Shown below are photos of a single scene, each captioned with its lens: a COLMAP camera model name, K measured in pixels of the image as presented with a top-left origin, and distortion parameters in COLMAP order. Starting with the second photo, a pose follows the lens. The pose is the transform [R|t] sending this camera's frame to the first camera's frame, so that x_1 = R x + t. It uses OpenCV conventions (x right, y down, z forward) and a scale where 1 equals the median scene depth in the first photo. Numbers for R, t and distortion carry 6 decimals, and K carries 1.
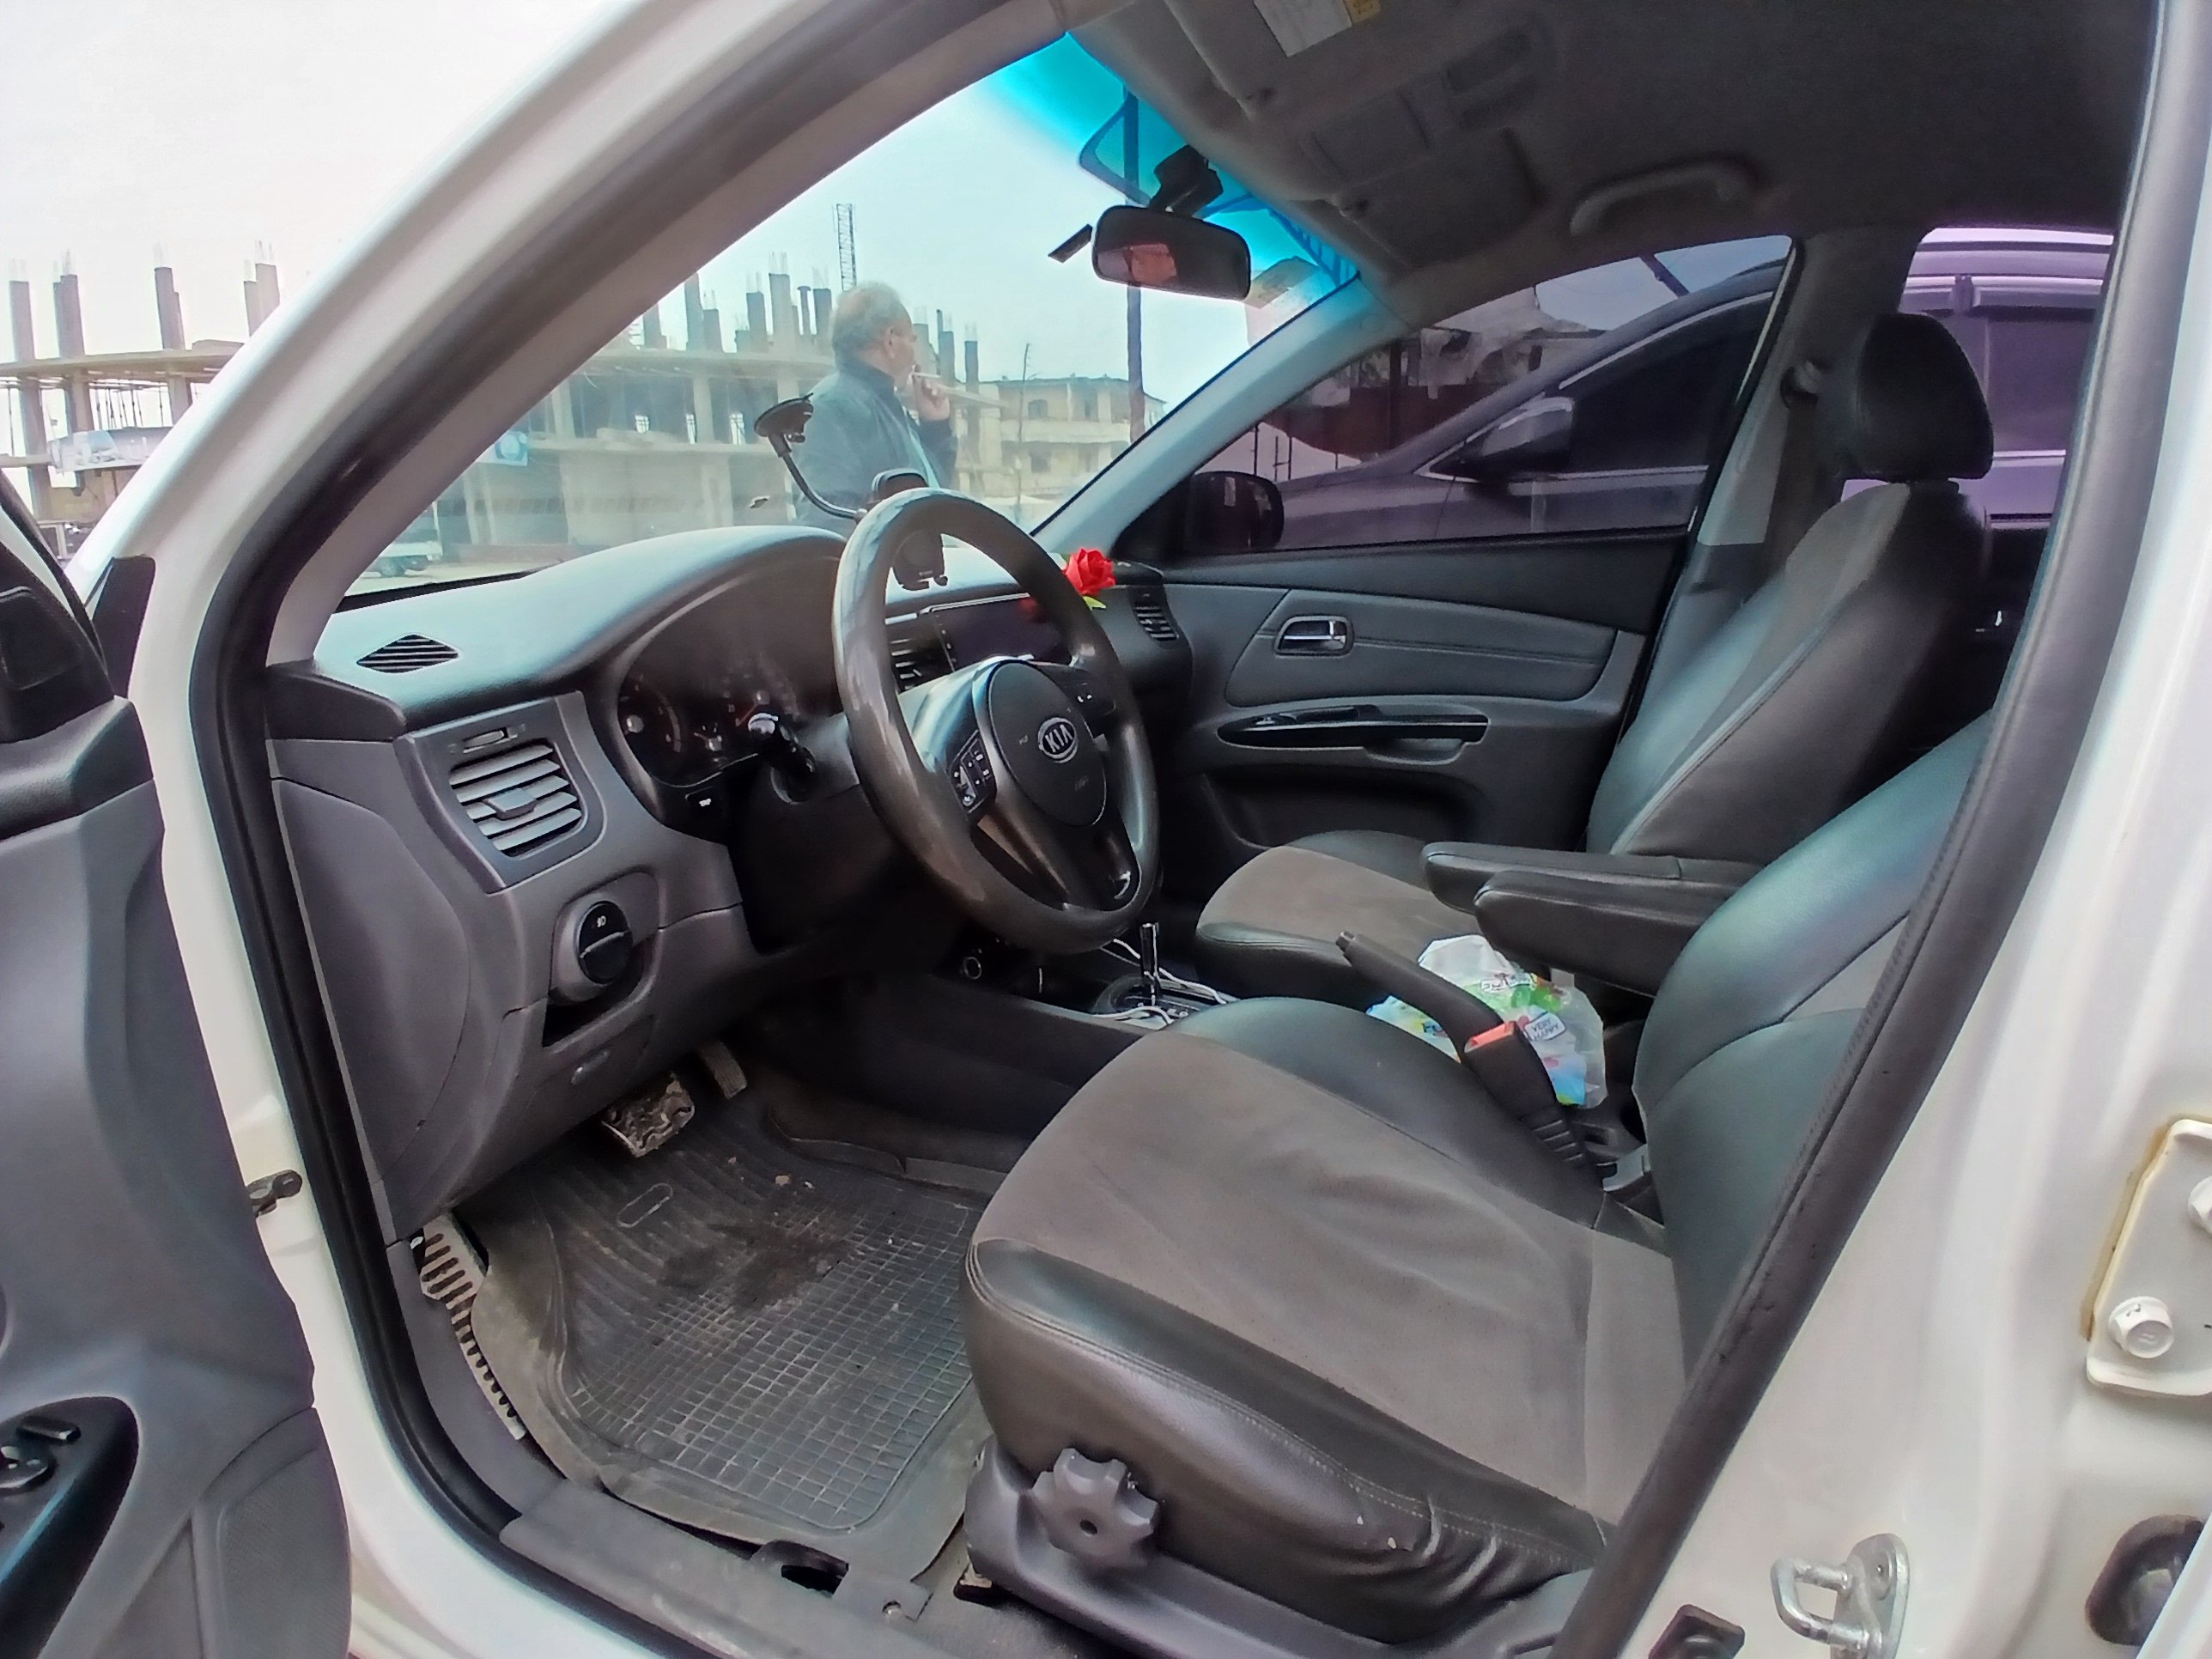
lens RADIAL K [[1107.0, 0, 1101.6], [0, 1107.0, 843.1], [0, 0, 1]] dist [-0.002374, -0.044612]
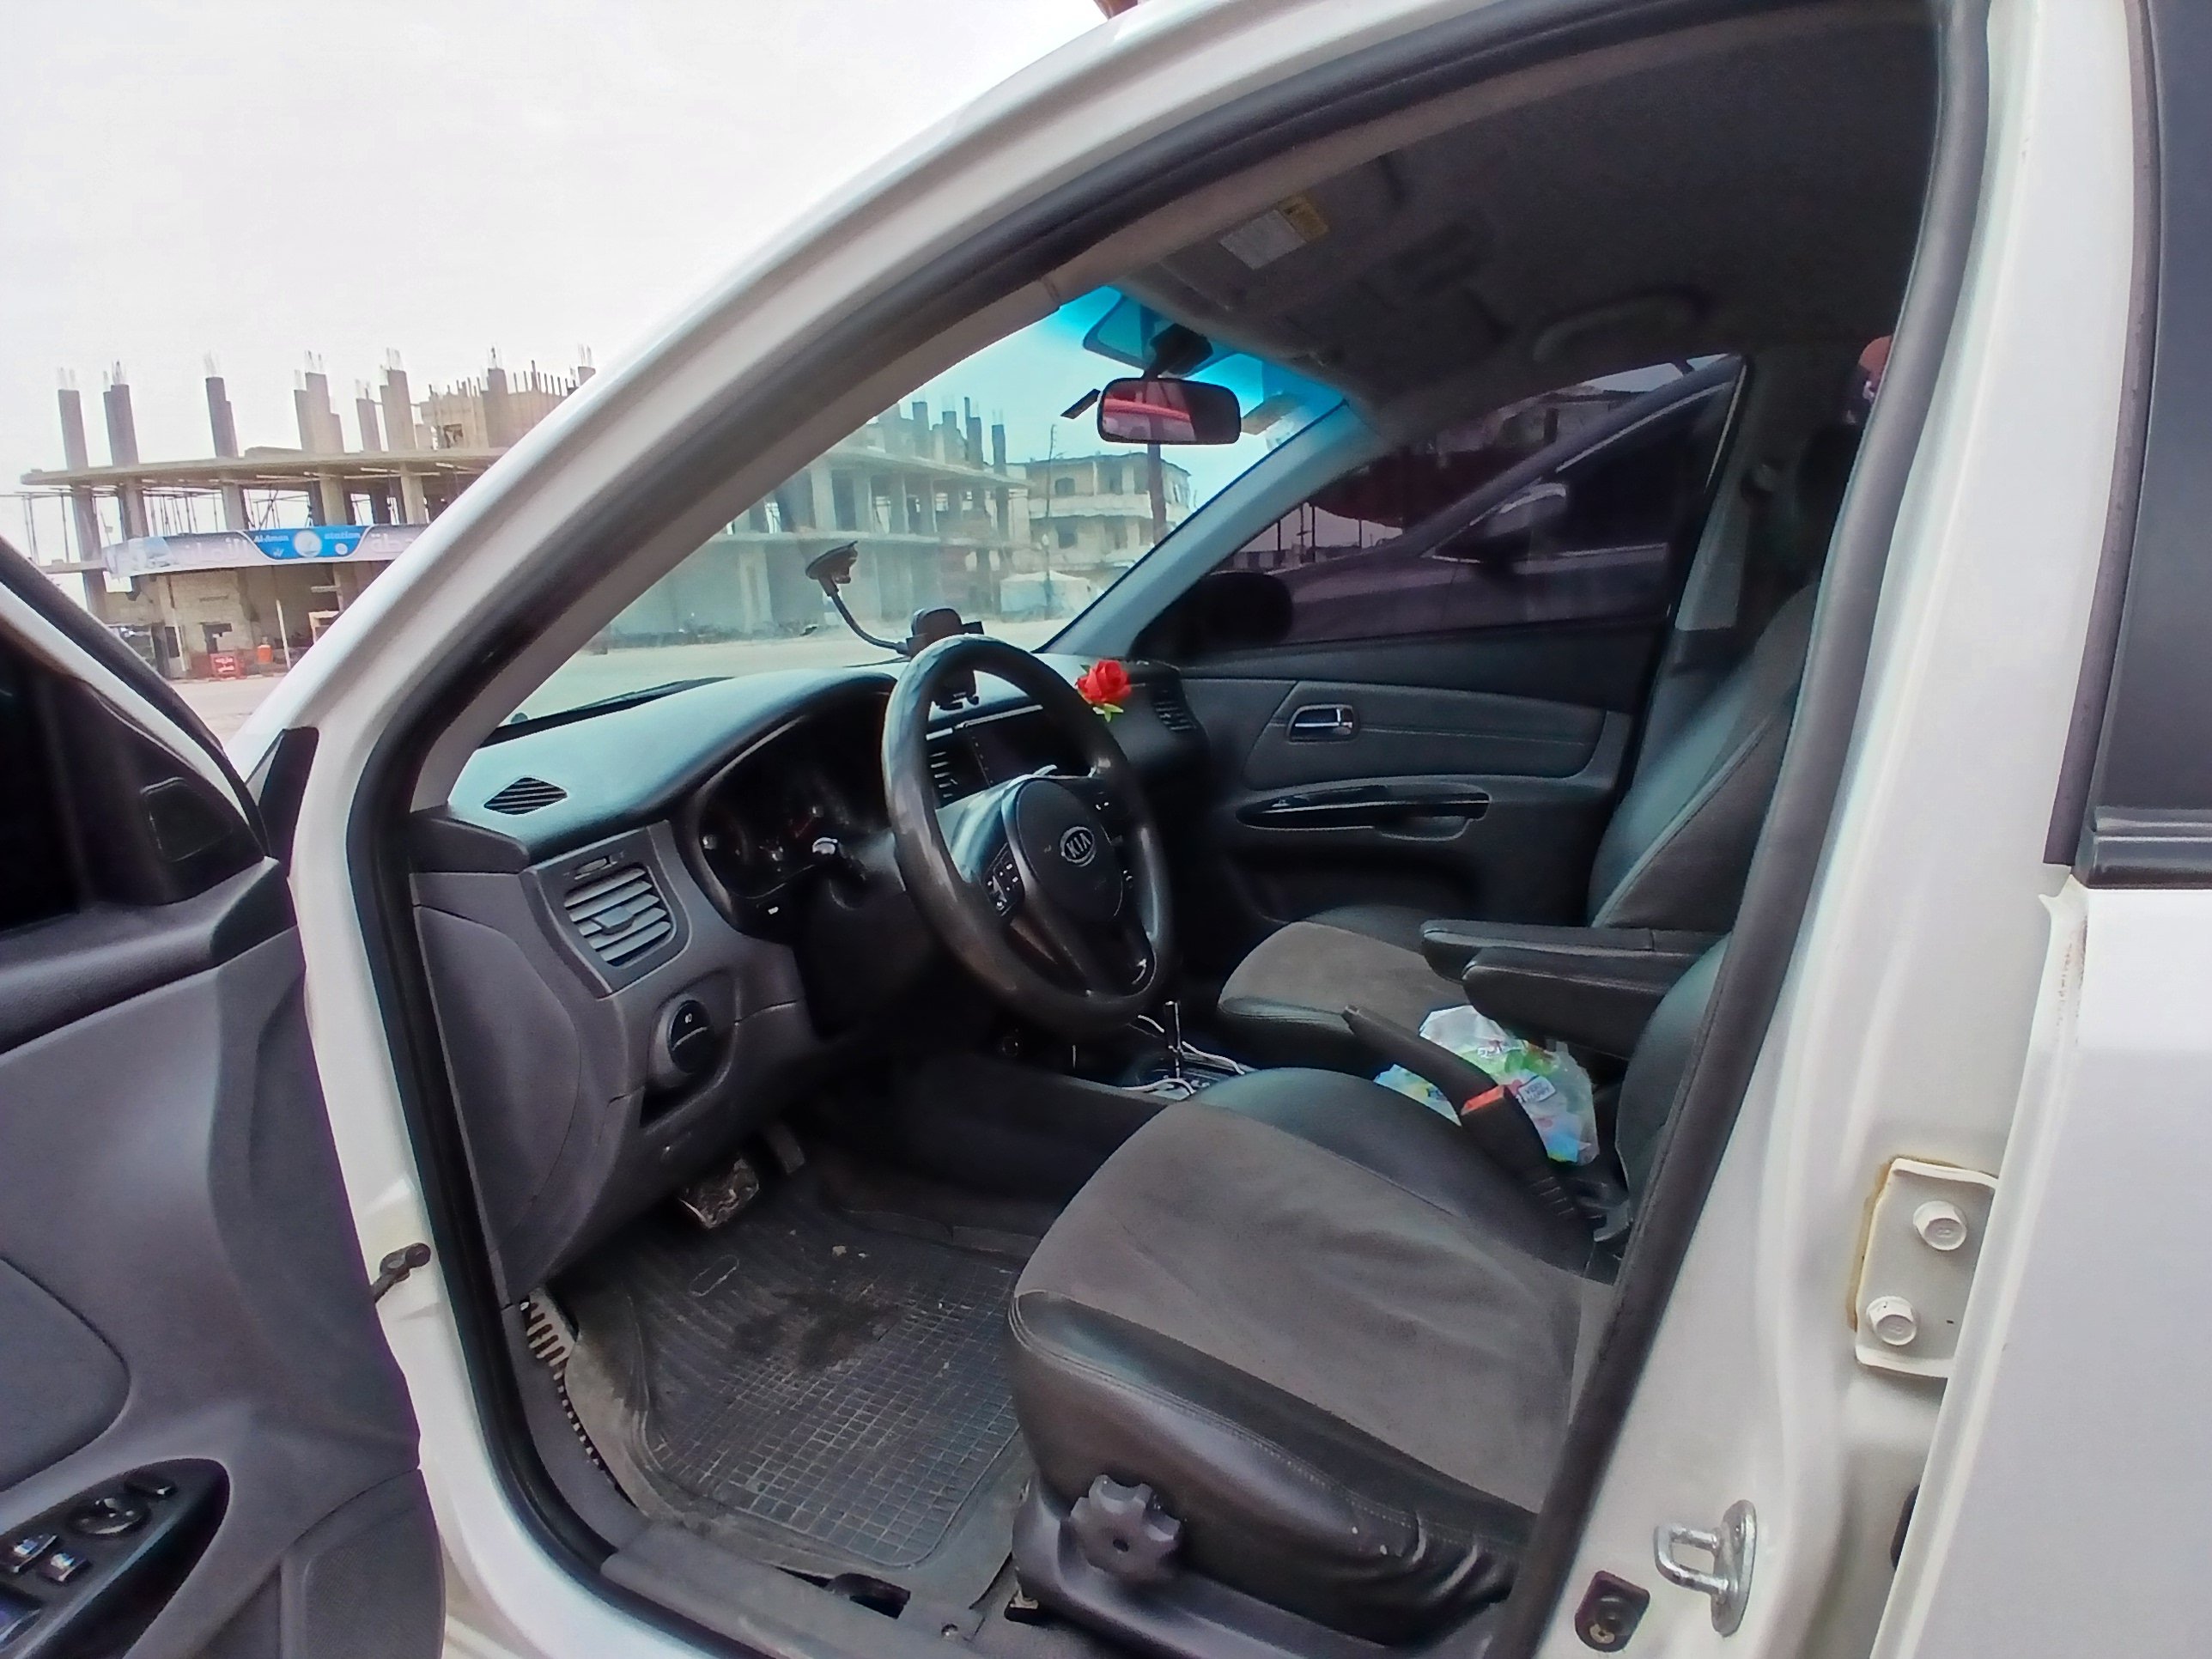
lens RADIAL K [[1107.0, 0, 1101.6], [0, 1107.0, 843.1], [0, 0, 1]] dist [-0.002374, -0.044612]
pose [[0.998956, -0.031548, -0.033044, 0.020830], [0.029446, 0.997624, -0.062286, -0.022784], [0.034930, 0.061248, 0.997511, -0.127729]]
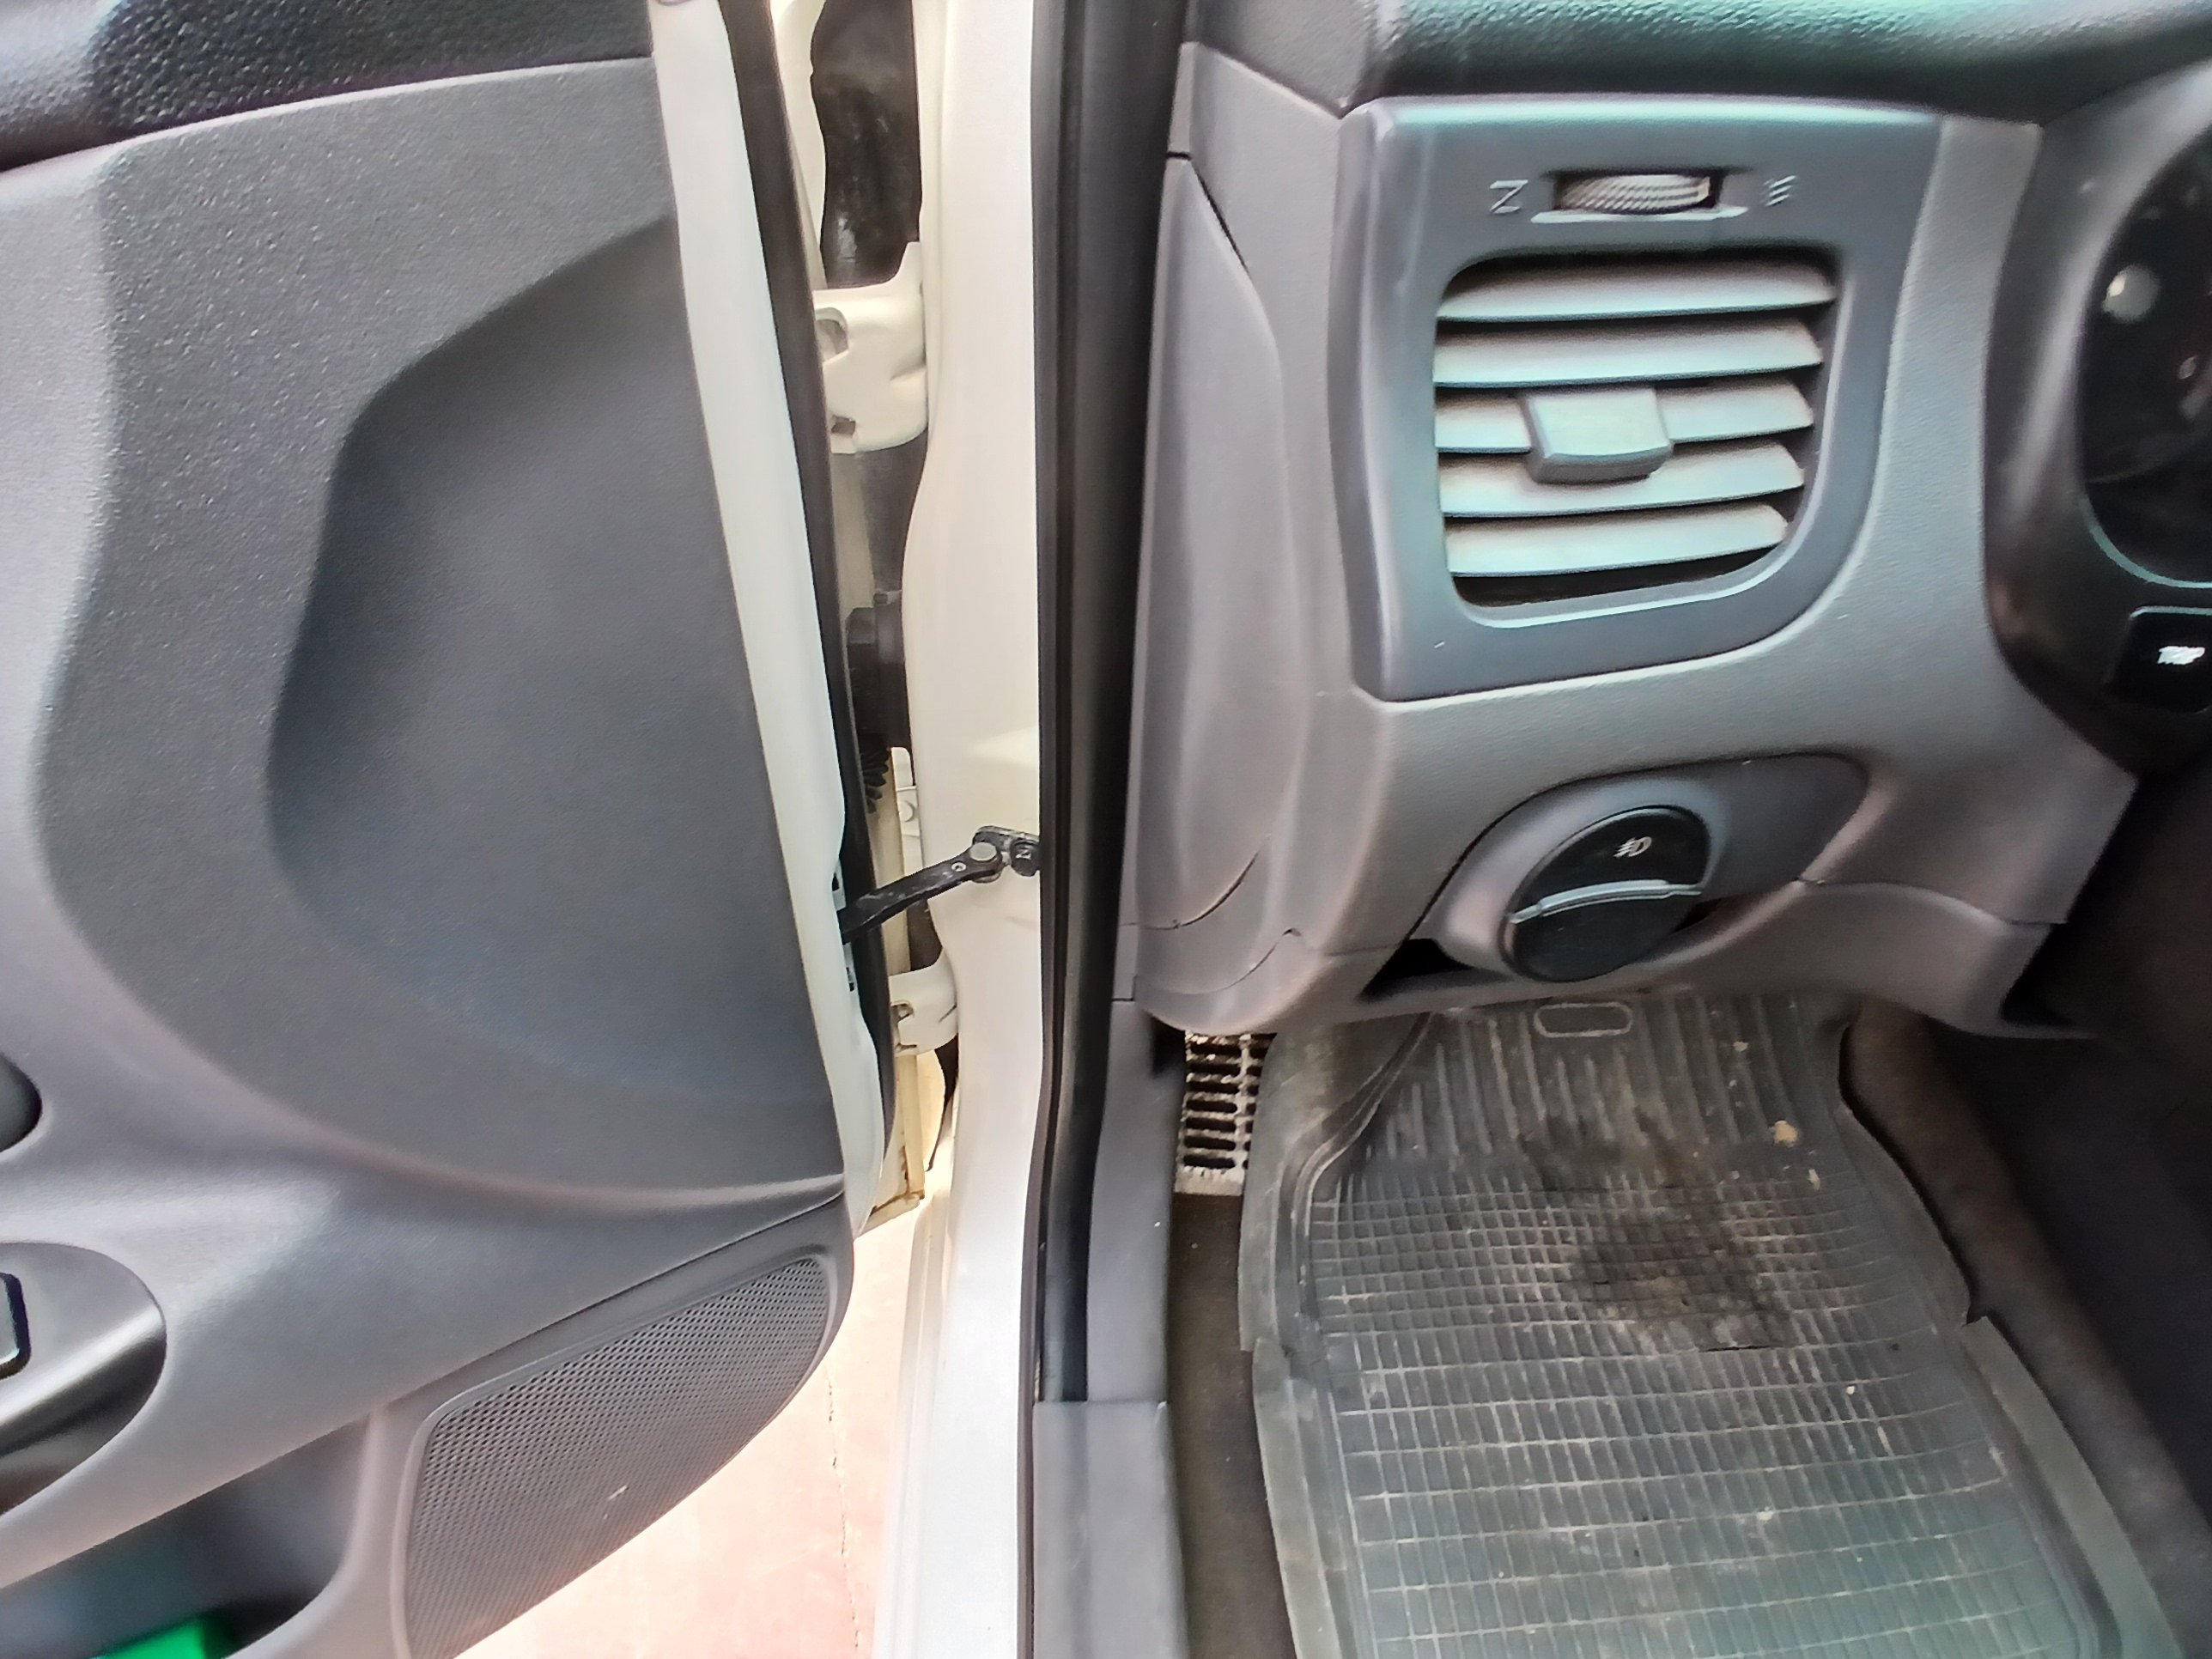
lens RADIAL K [[1107.0, 0, 1101.6], [0, 1107.0, 843.1], [0, 0, 1]] dist [-0.002374, -0.044612]
pose [[0.441444, 0.632502, -0.636450, -0.251113], [-0.294326, 0.772130, 0.563194, -0.063428], [0.847643, -0.061295, 0.527014, 0.550160]]
